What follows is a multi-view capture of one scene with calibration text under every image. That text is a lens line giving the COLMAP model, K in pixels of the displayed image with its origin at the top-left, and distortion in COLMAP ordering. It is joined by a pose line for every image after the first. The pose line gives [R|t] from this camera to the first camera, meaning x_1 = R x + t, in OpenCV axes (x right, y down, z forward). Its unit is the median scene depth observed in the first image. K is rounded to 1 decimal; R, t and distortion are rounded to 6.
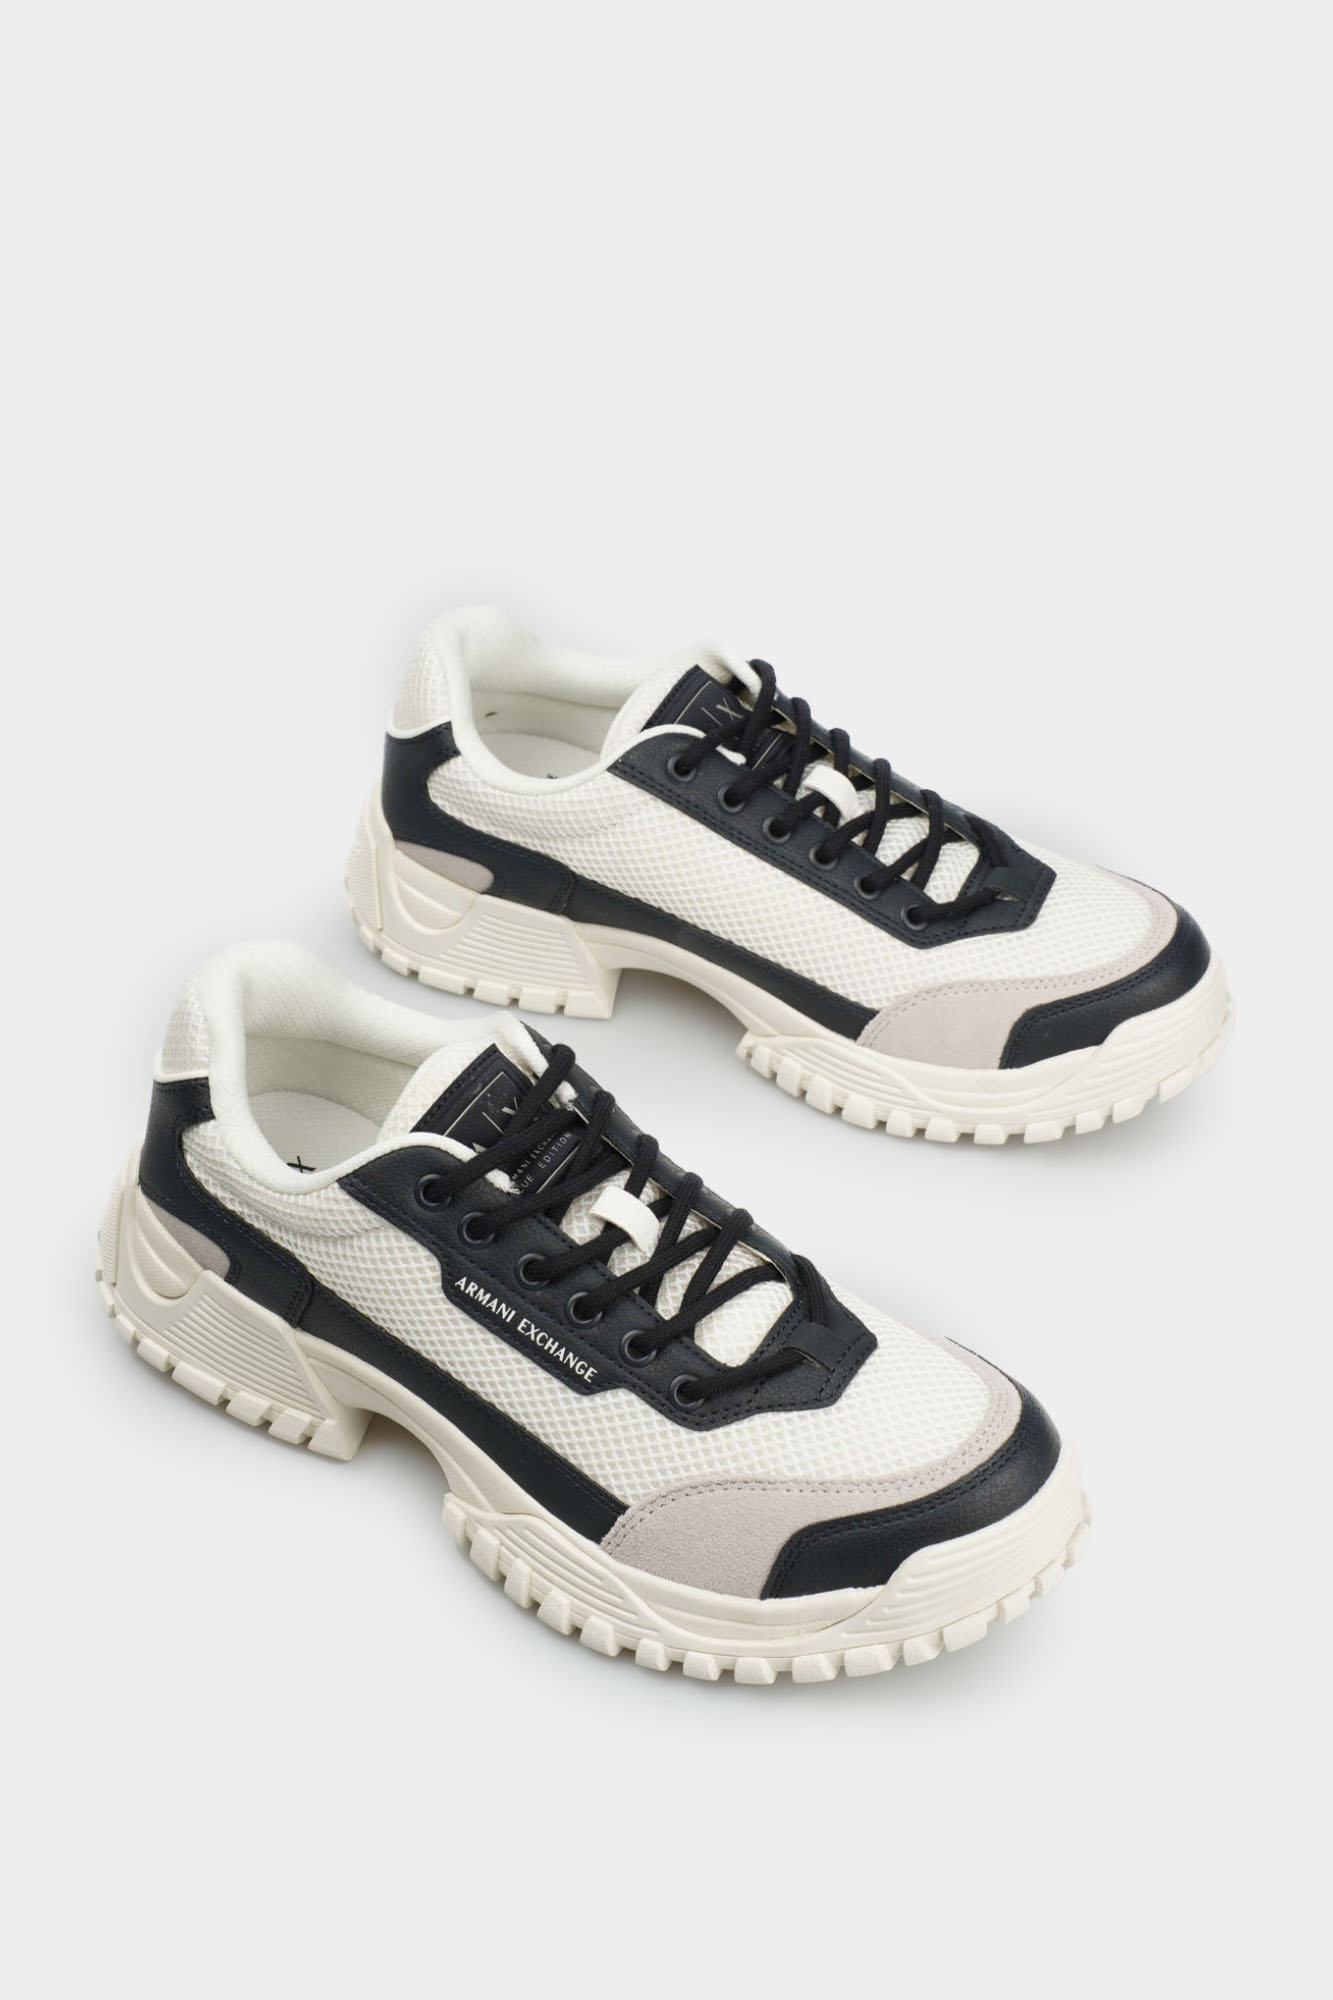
lens RADIAL K [[3755.2, 0, 677.0], [0, 3755.2, 996.3], [0, 0, 1]] dist [-0.001511, 0.000000]
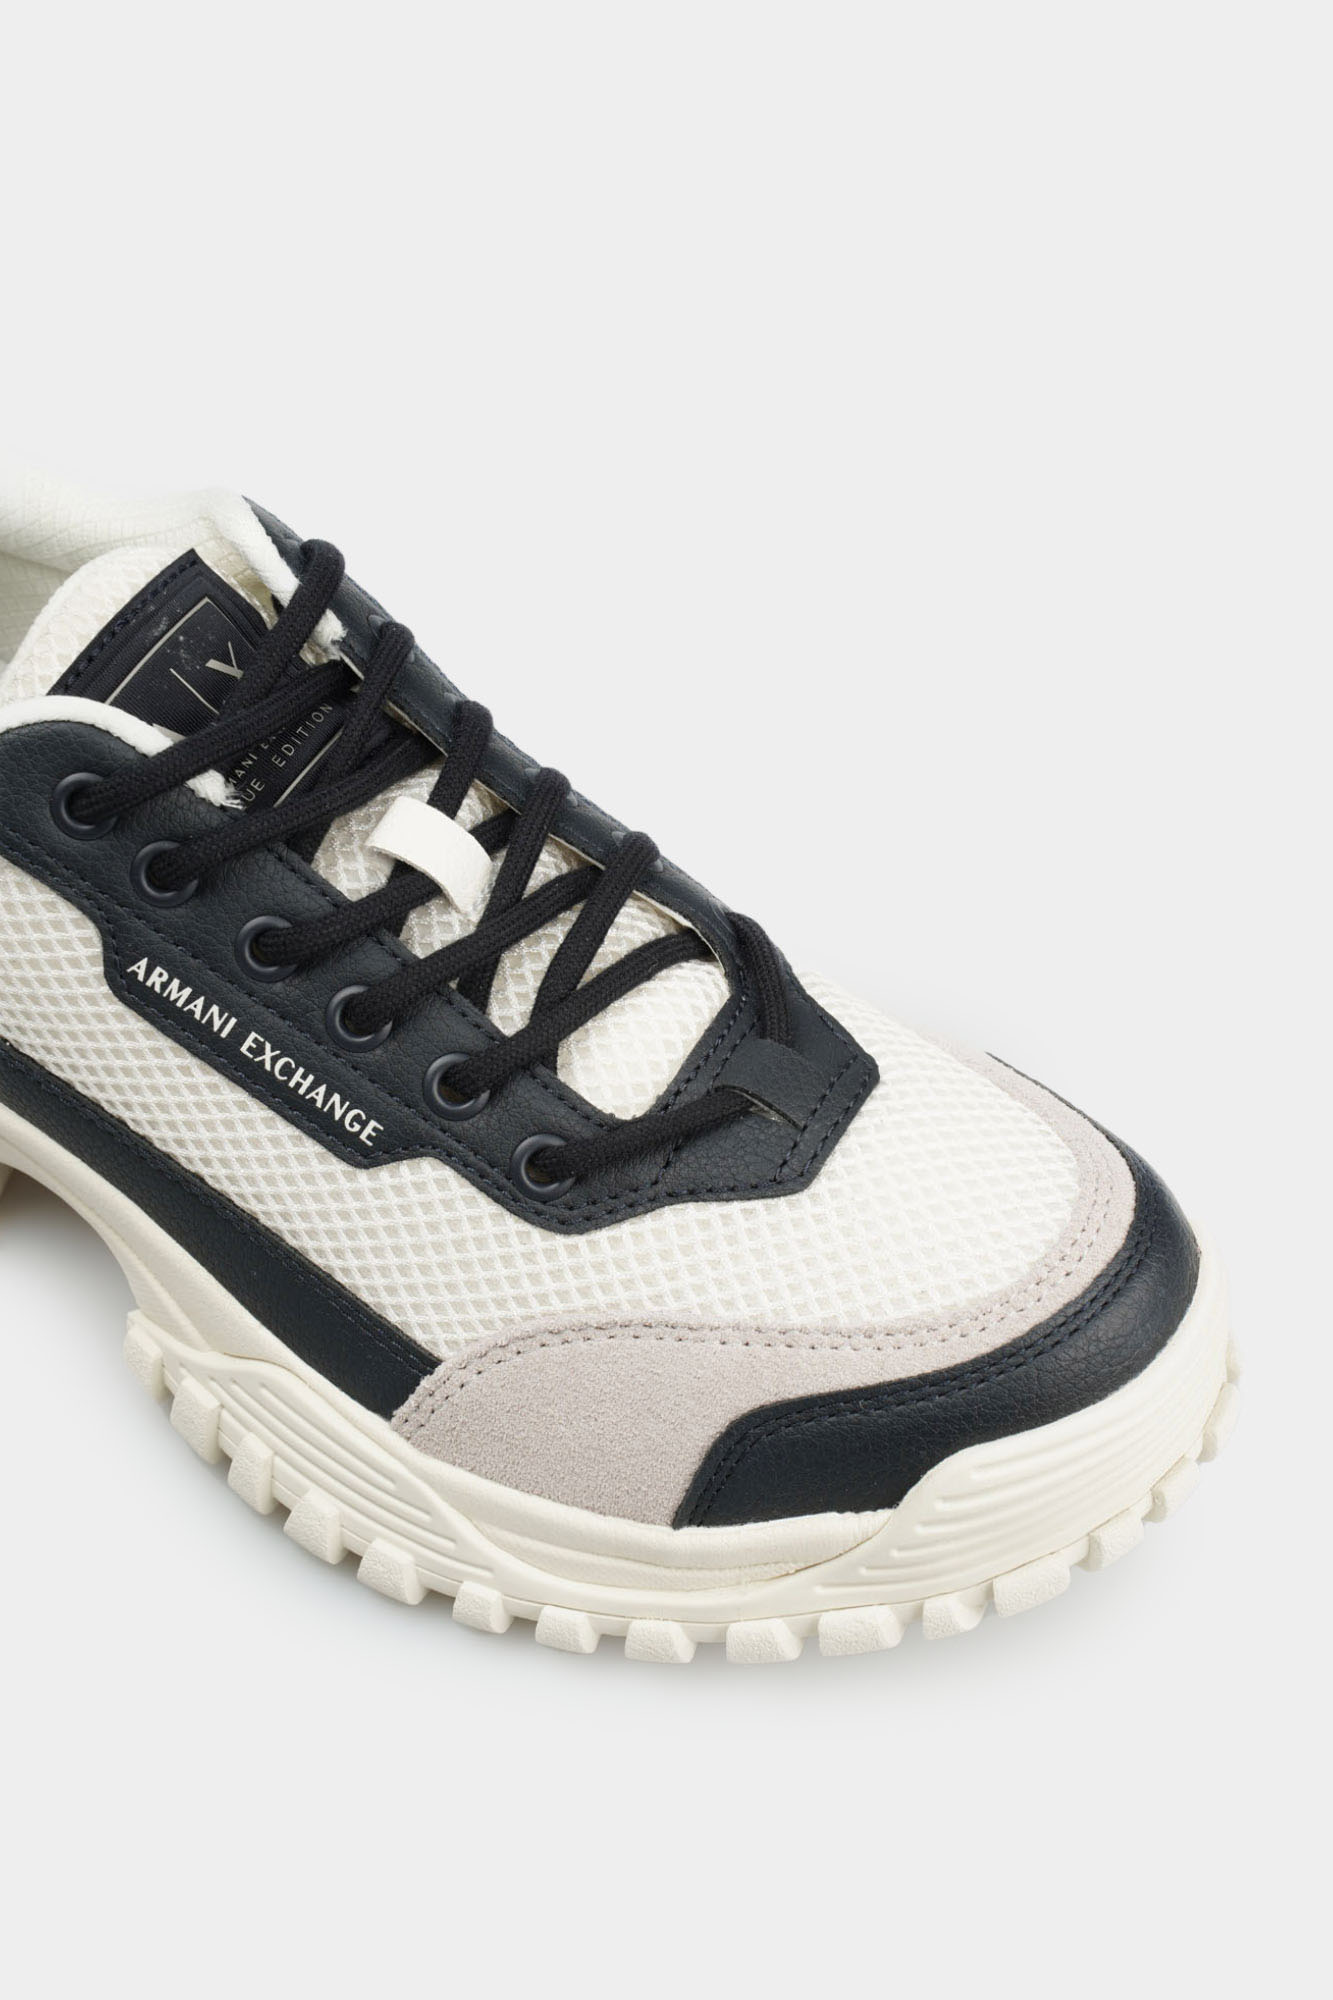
lens RADIAL K [[3755.2, 0, 734.6], [0, 3755.2, 1026.4], [0, 0, 1]] dist [-0.001511, 0.000000]
pose [[0.998310, 0.001001, 0.058109, -0.001421], [-0.009153, 0.990083, 0.140186, 0.005825], [-0.057392, -0.140481, 0.988418, 0.442384]]
